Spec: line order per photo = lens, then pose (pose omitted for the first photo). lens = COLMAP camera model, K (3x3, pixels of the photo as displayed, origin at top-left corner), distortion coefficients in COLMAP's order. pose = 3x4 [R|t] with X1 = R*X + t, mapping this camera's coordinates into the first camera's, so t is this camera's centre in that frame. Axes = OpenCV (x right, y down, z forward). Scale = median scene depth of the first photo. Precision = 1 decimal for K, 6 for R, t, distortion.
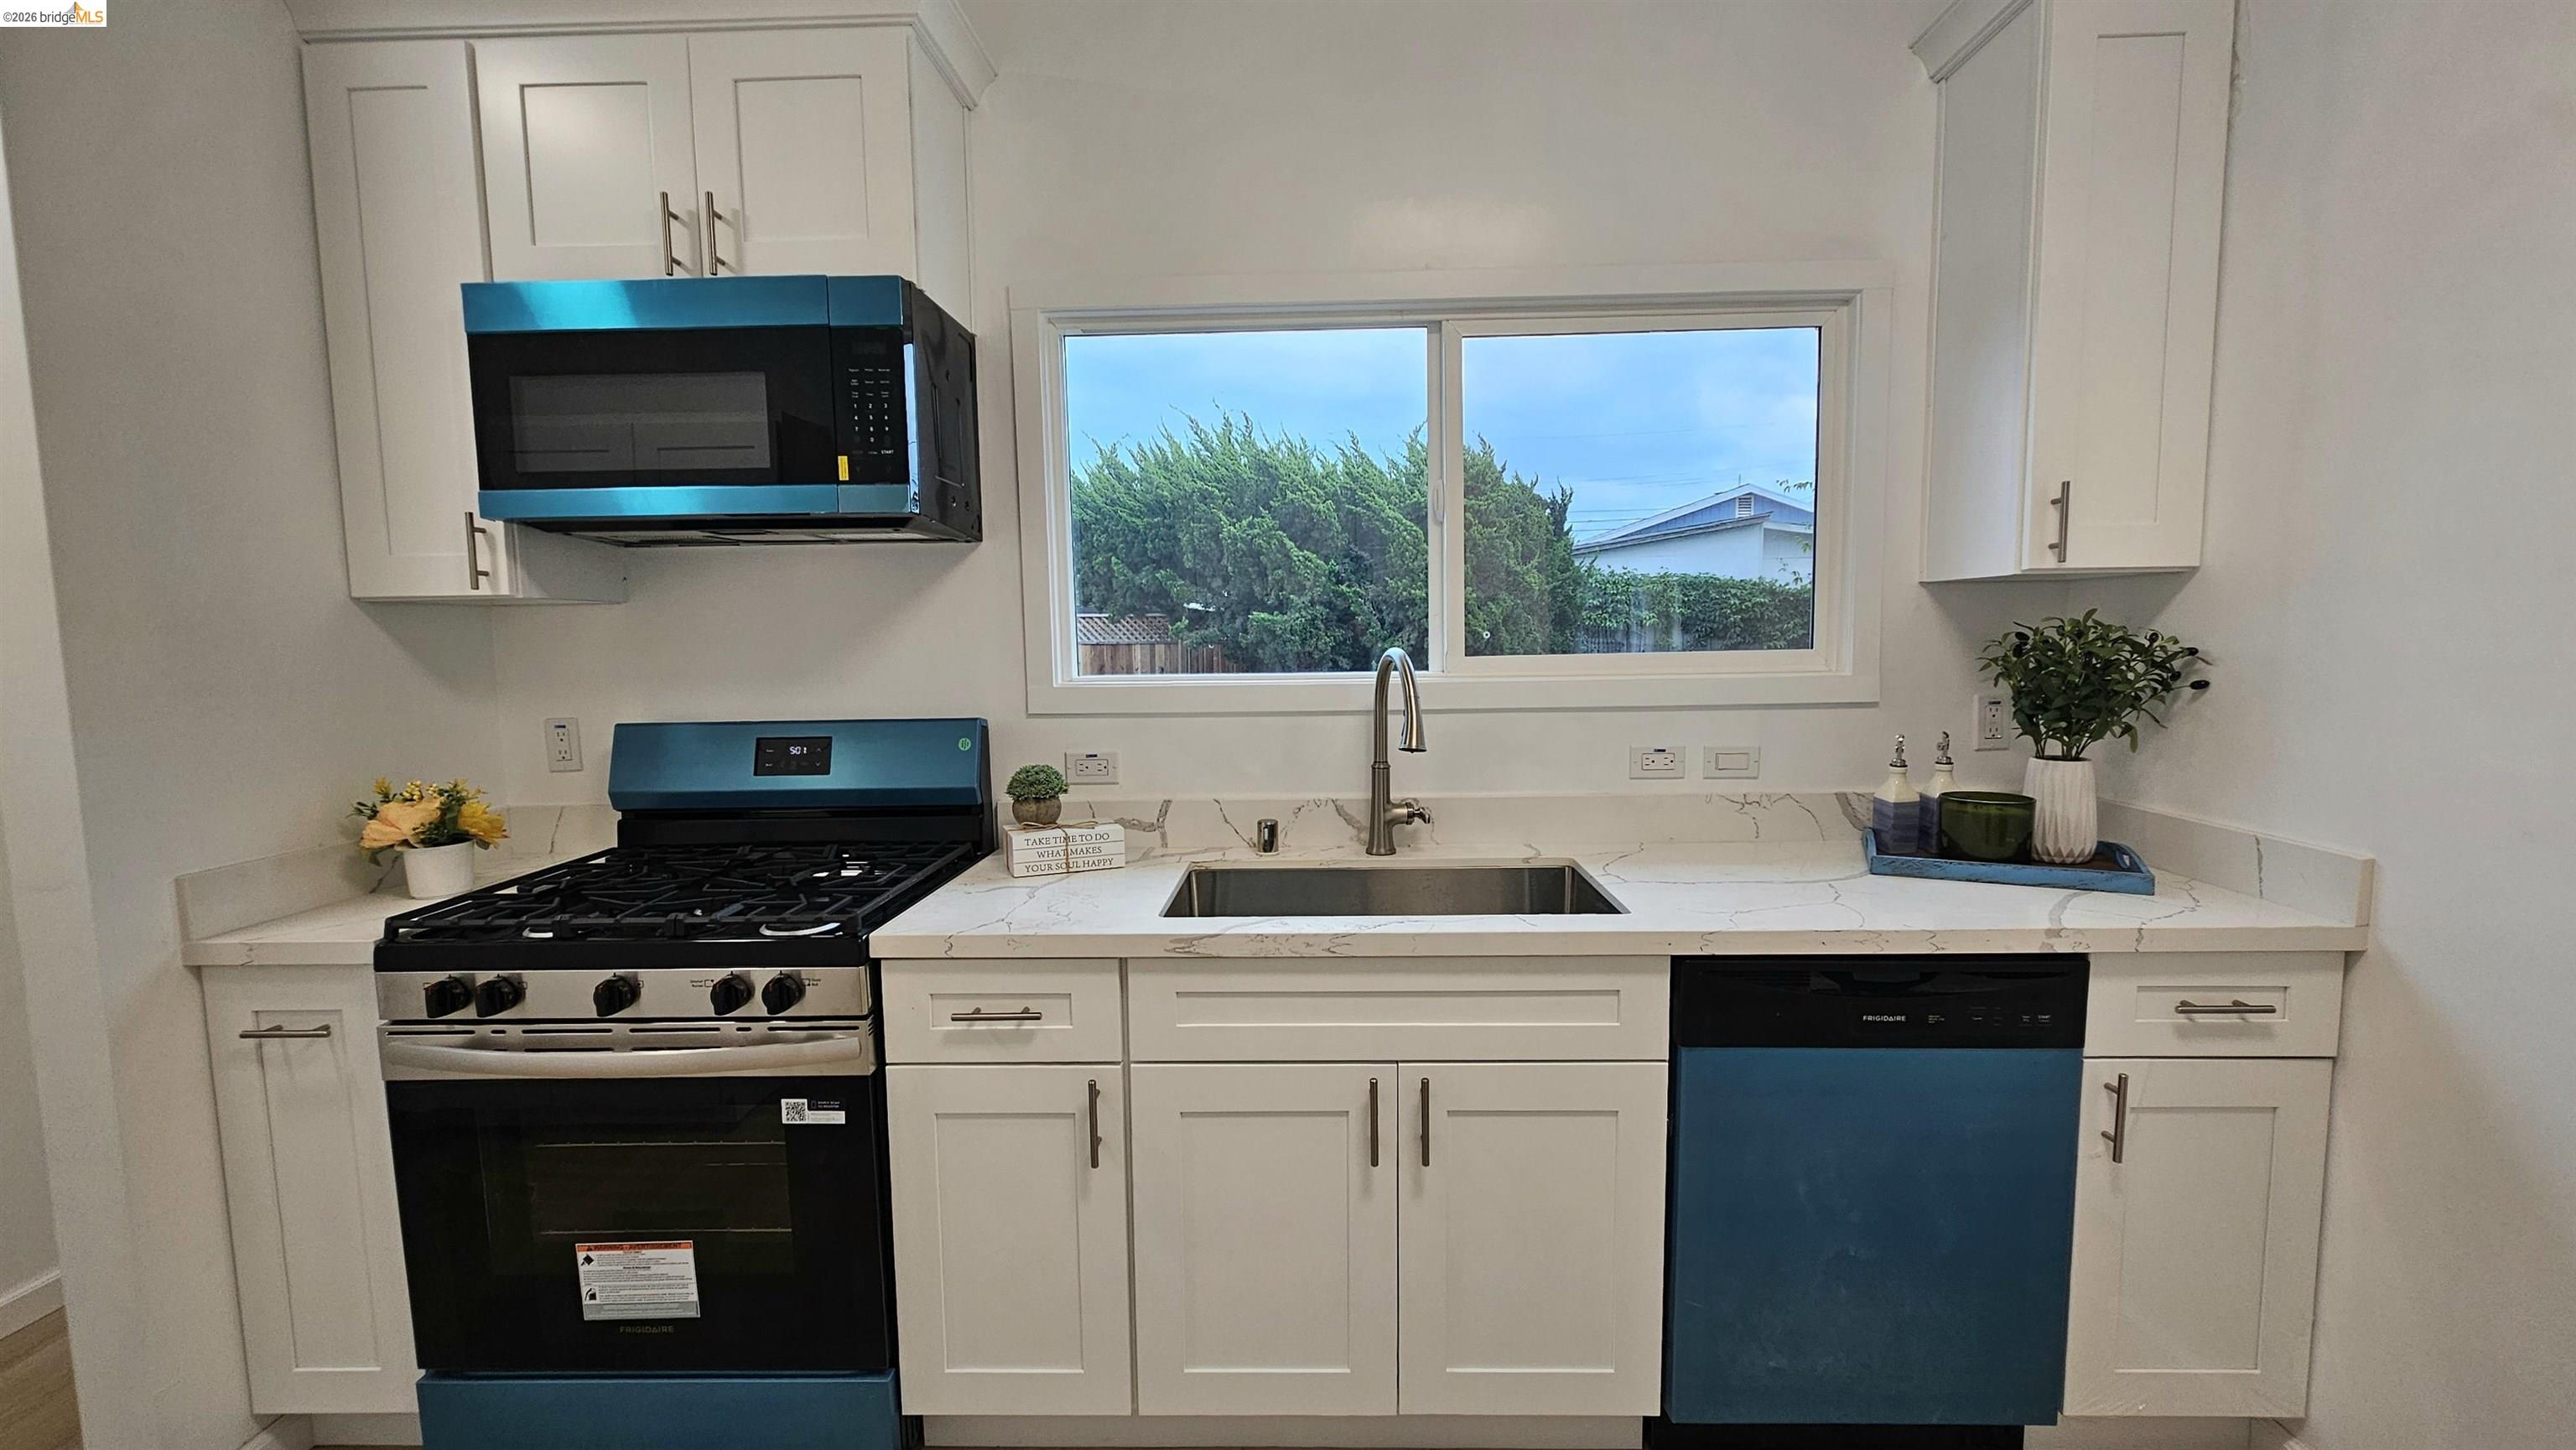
lens RADIAL K [[1051.2, 0, 1296.4], [0, 1051.2, 728.2], [0, 0, 1]] dist [-0.001834, 0.000380]
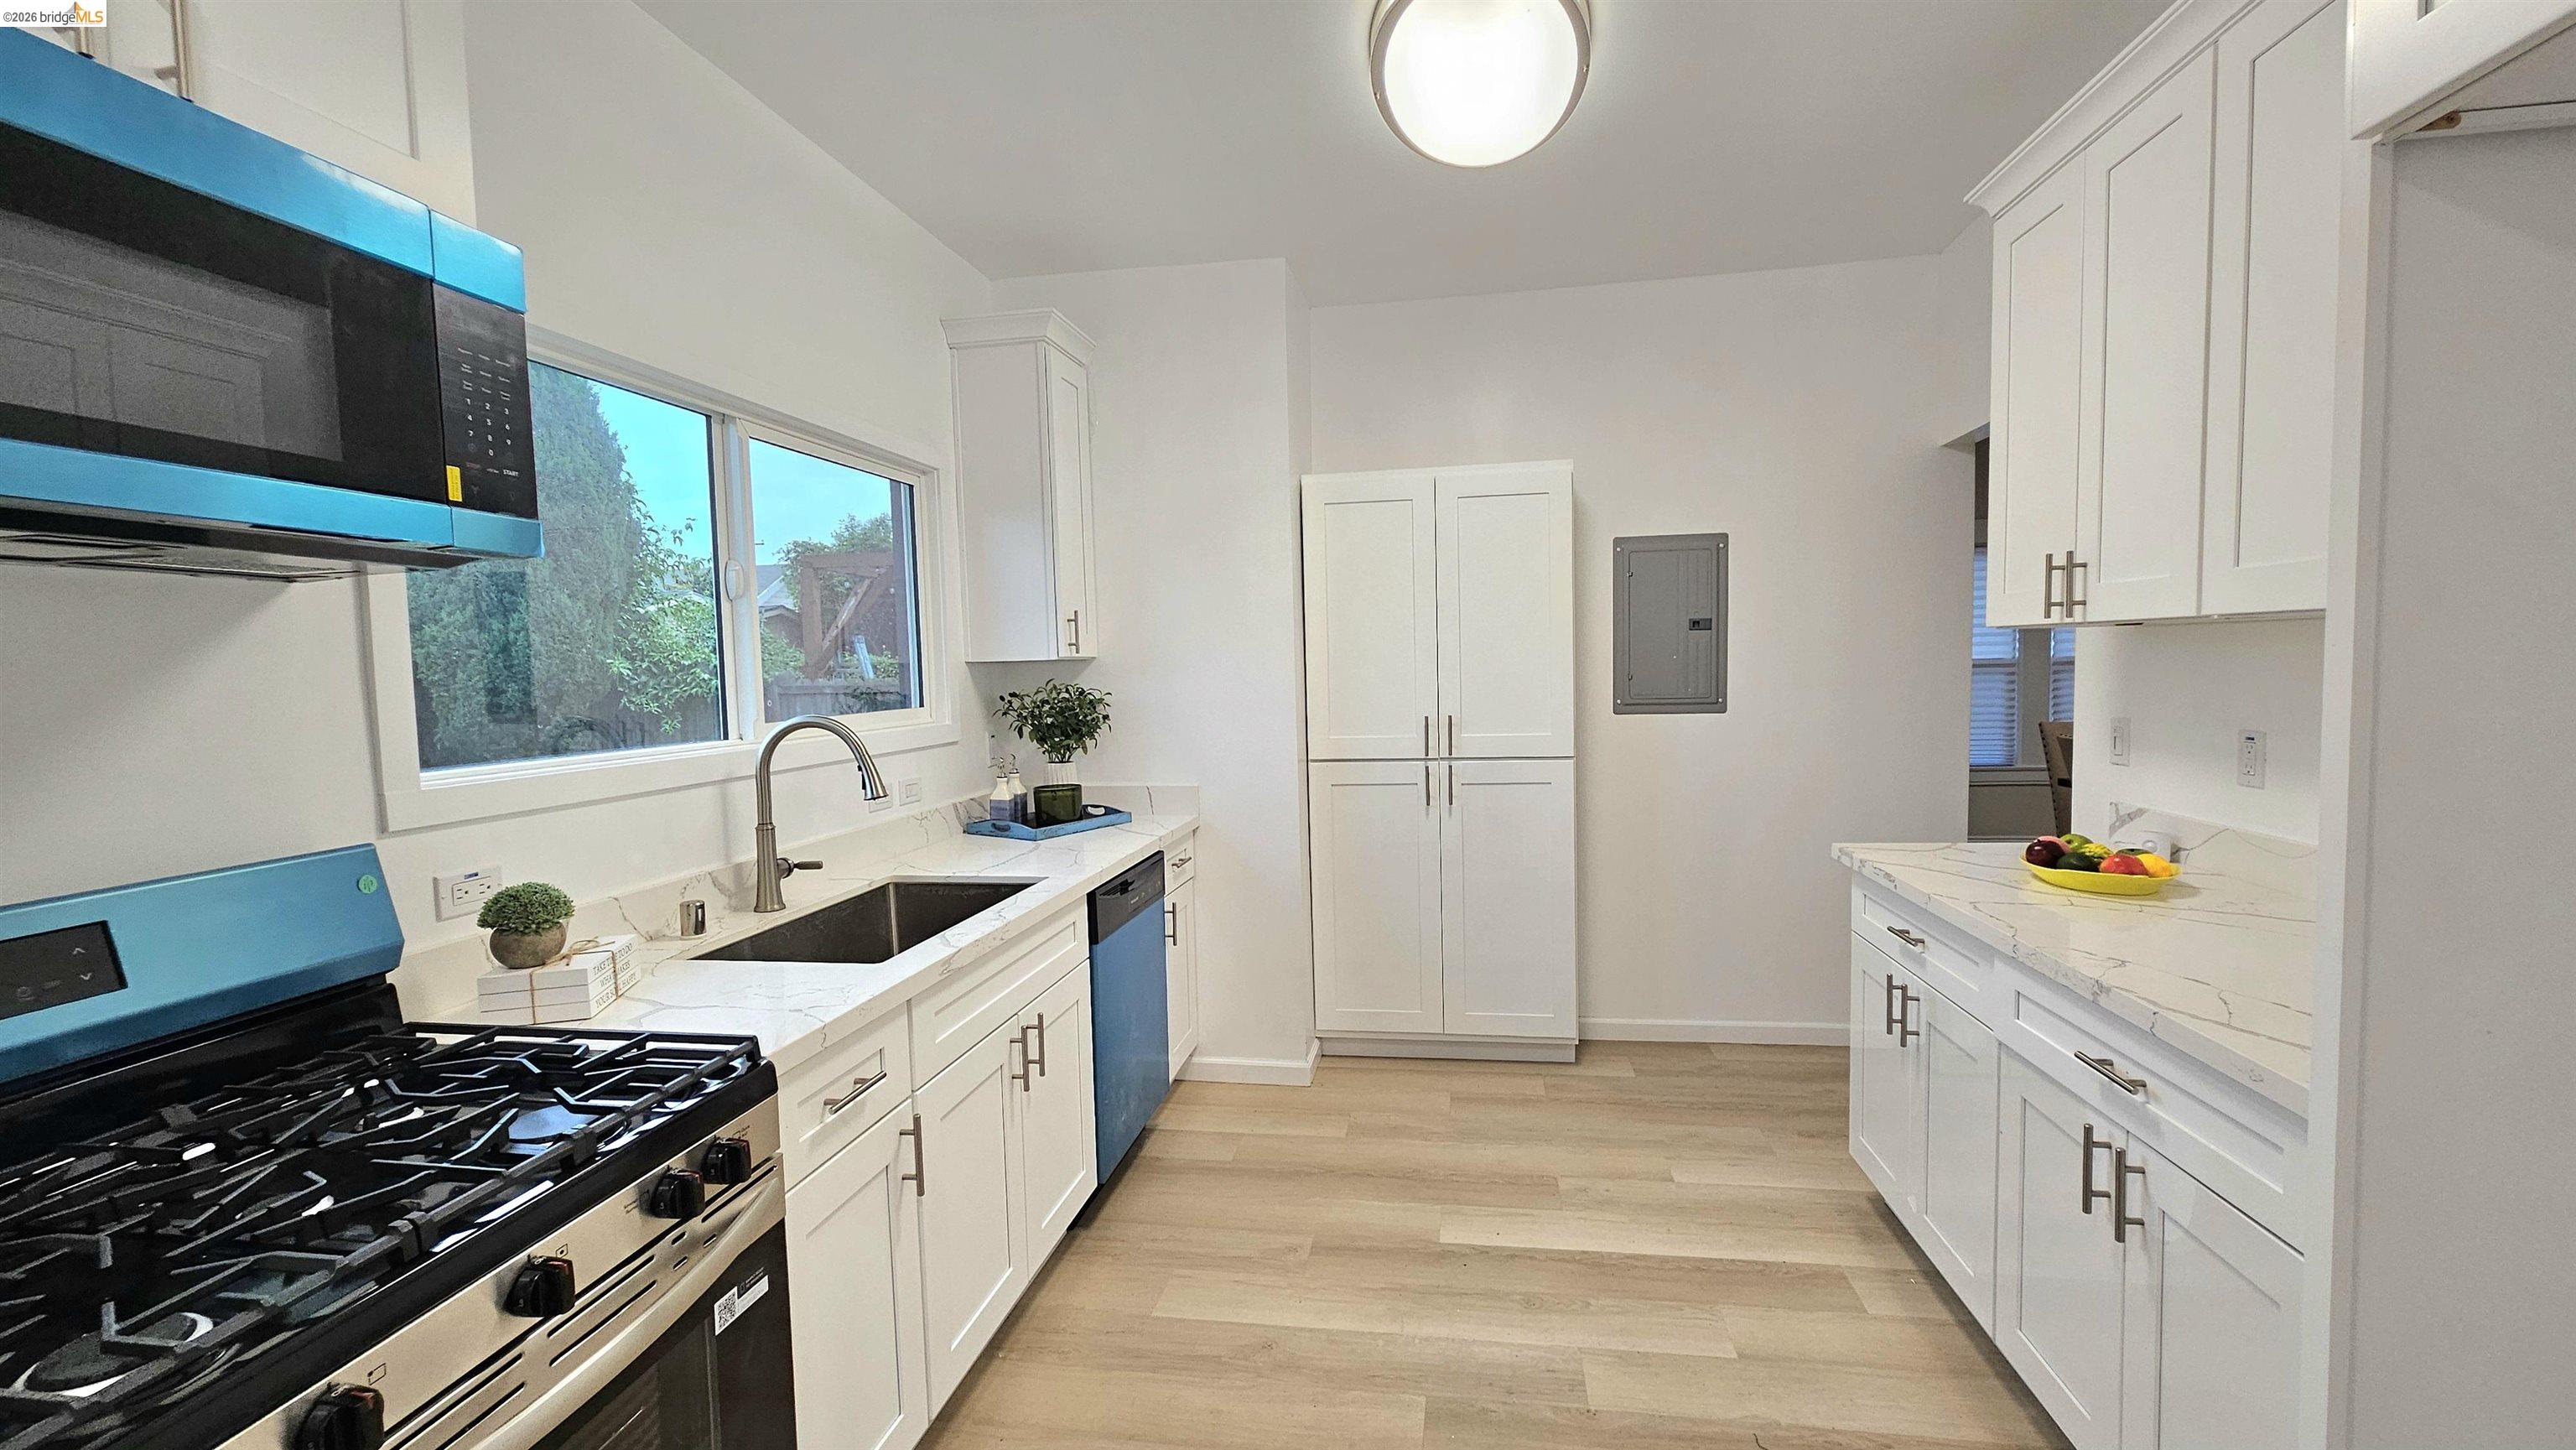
lens RADIAL K [[1050.7, 0, 1283.3], [0, 1050.7, 736.4], [0, 0, 1]] dist [-0.001870, 0.000018]
pose [[0.157495, -0.057895, 0.985821, -1.015385], [0.115498, 0.992509, 0.039836, -0.043694], [-0.980742, 0.107586, 0.163002, 0.355433]]
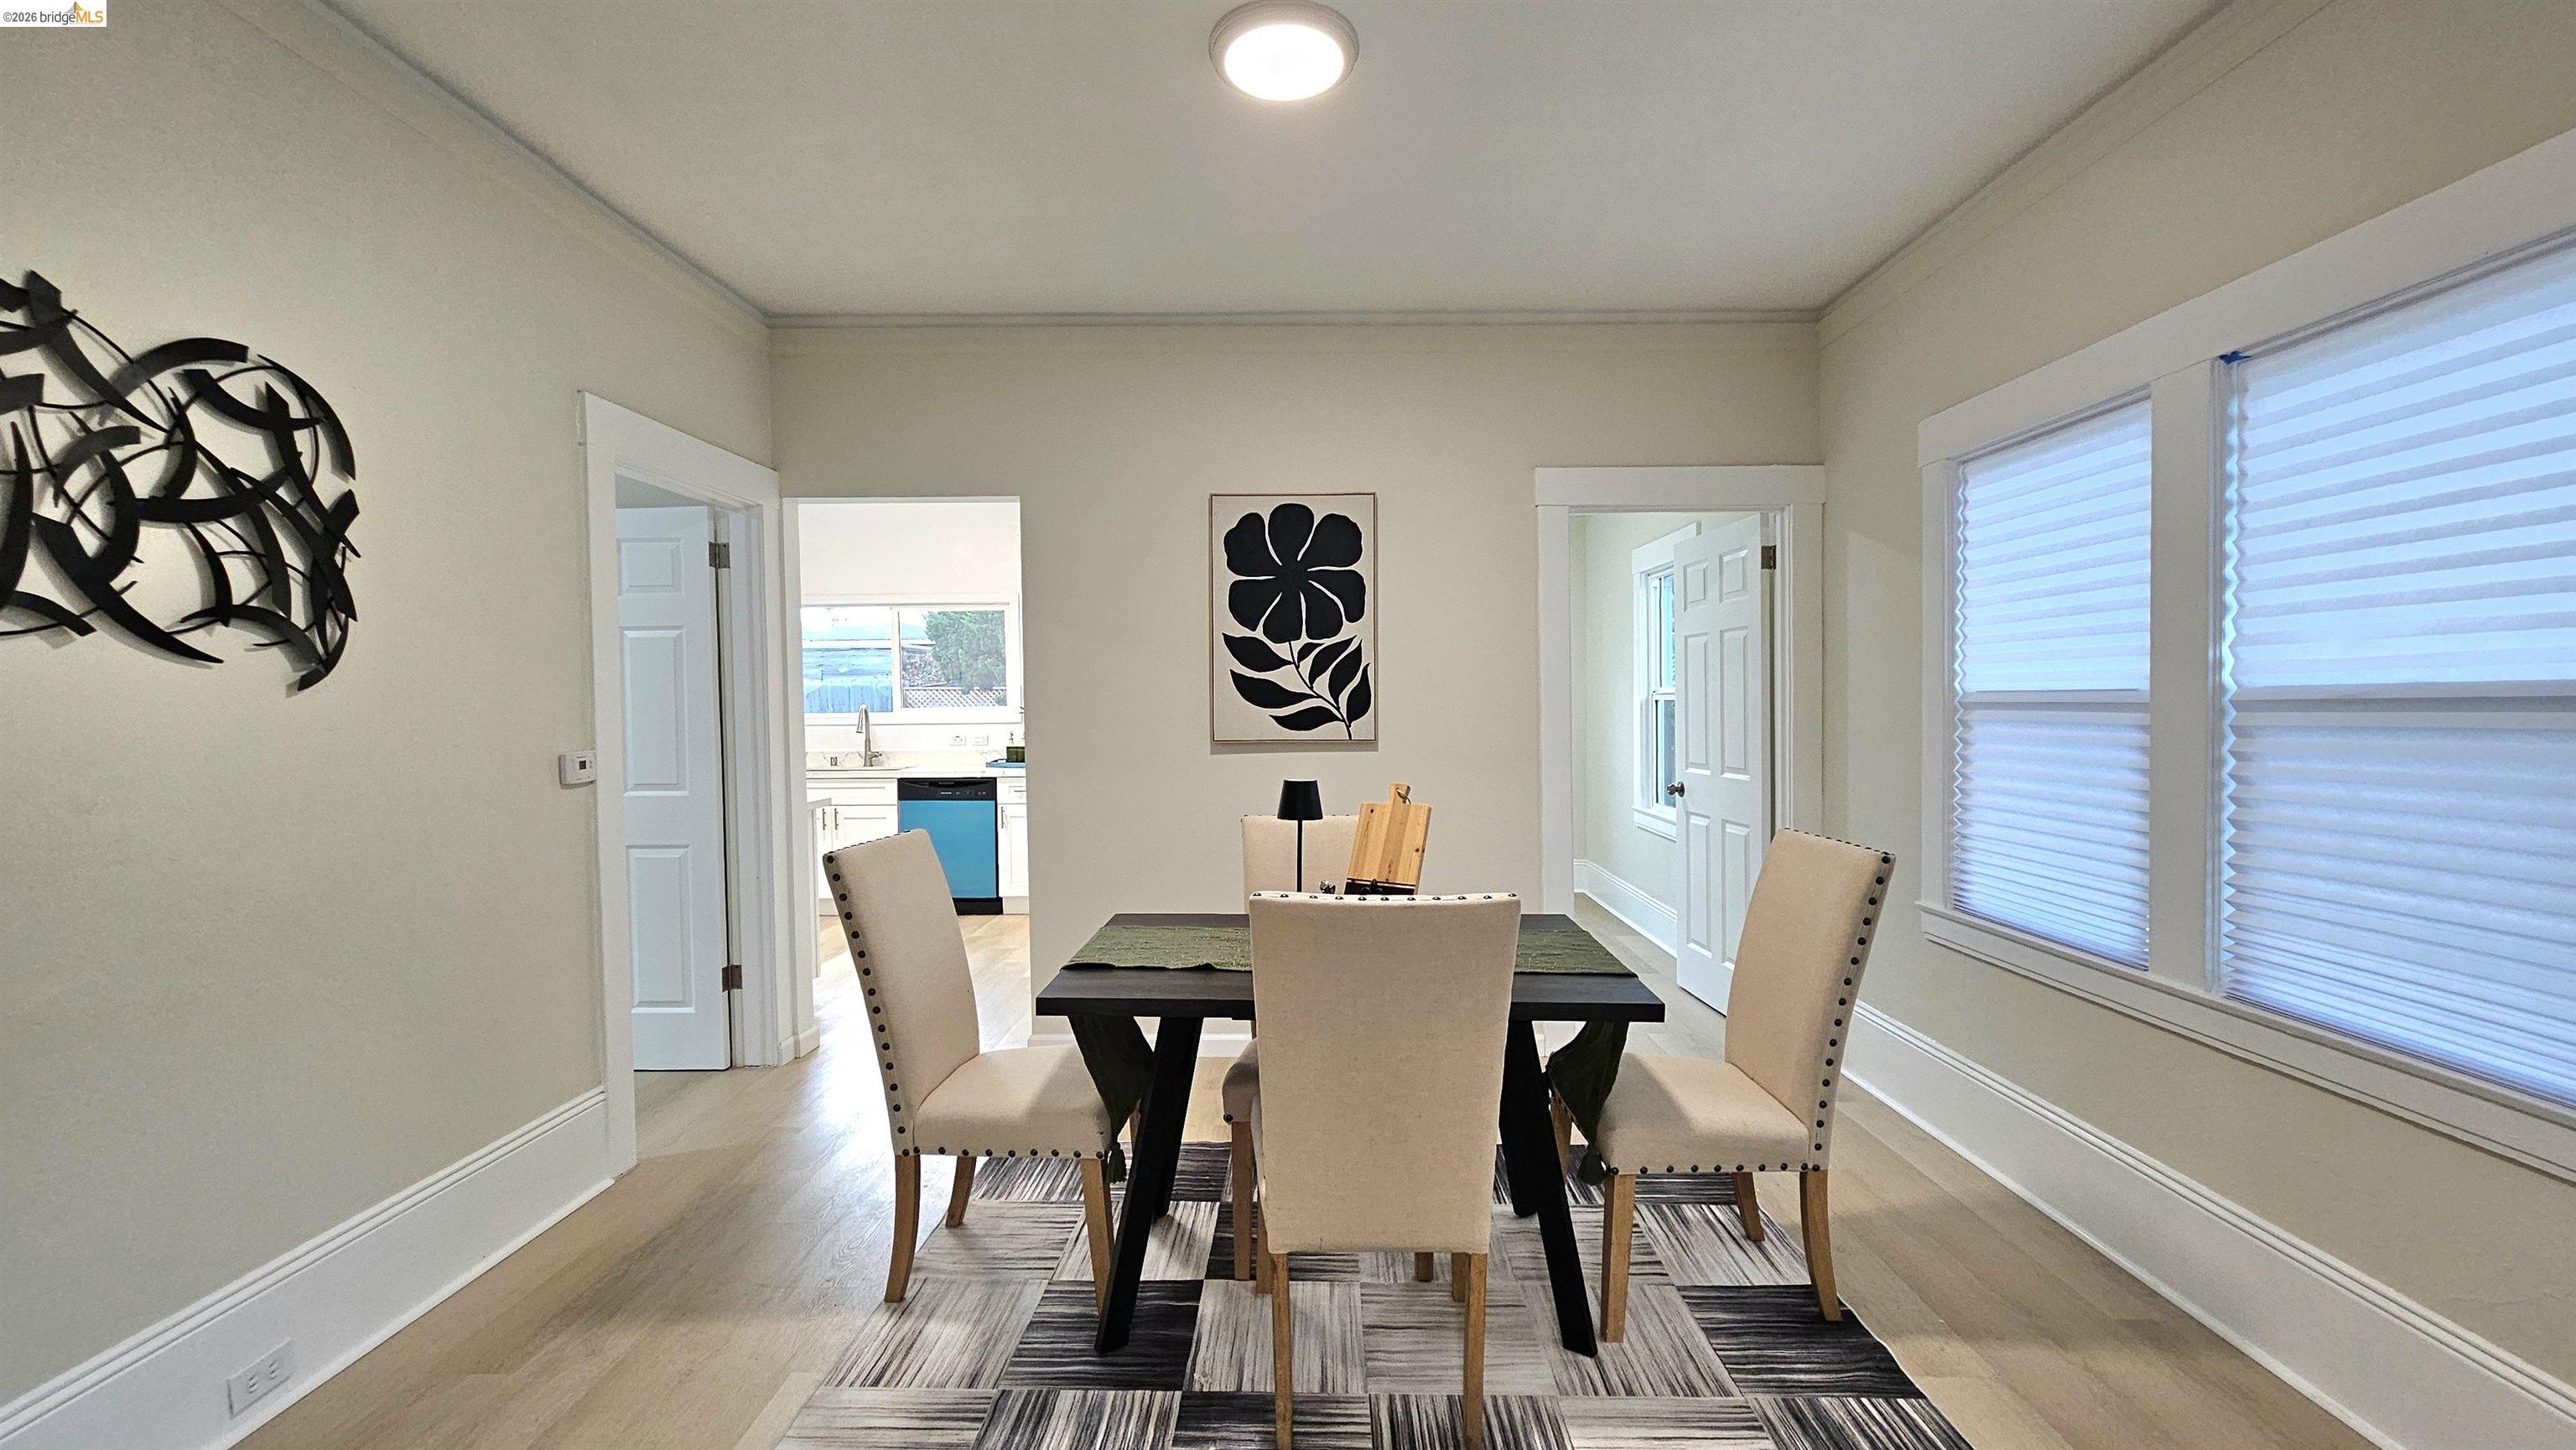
lens RADIAL K [[1051.2, 0, 1296.4], [0, 1051.2, 728.2], [0, 0, 1]] dist [-0.001834, 0.000380]
pose [[0.999706, 0.006571, 0.023323, 1.580534], [-0.004964, 0.997653, -0.068296, 0.254744], [-0.023717, 0.068160, 0.997392, -2.744082]]
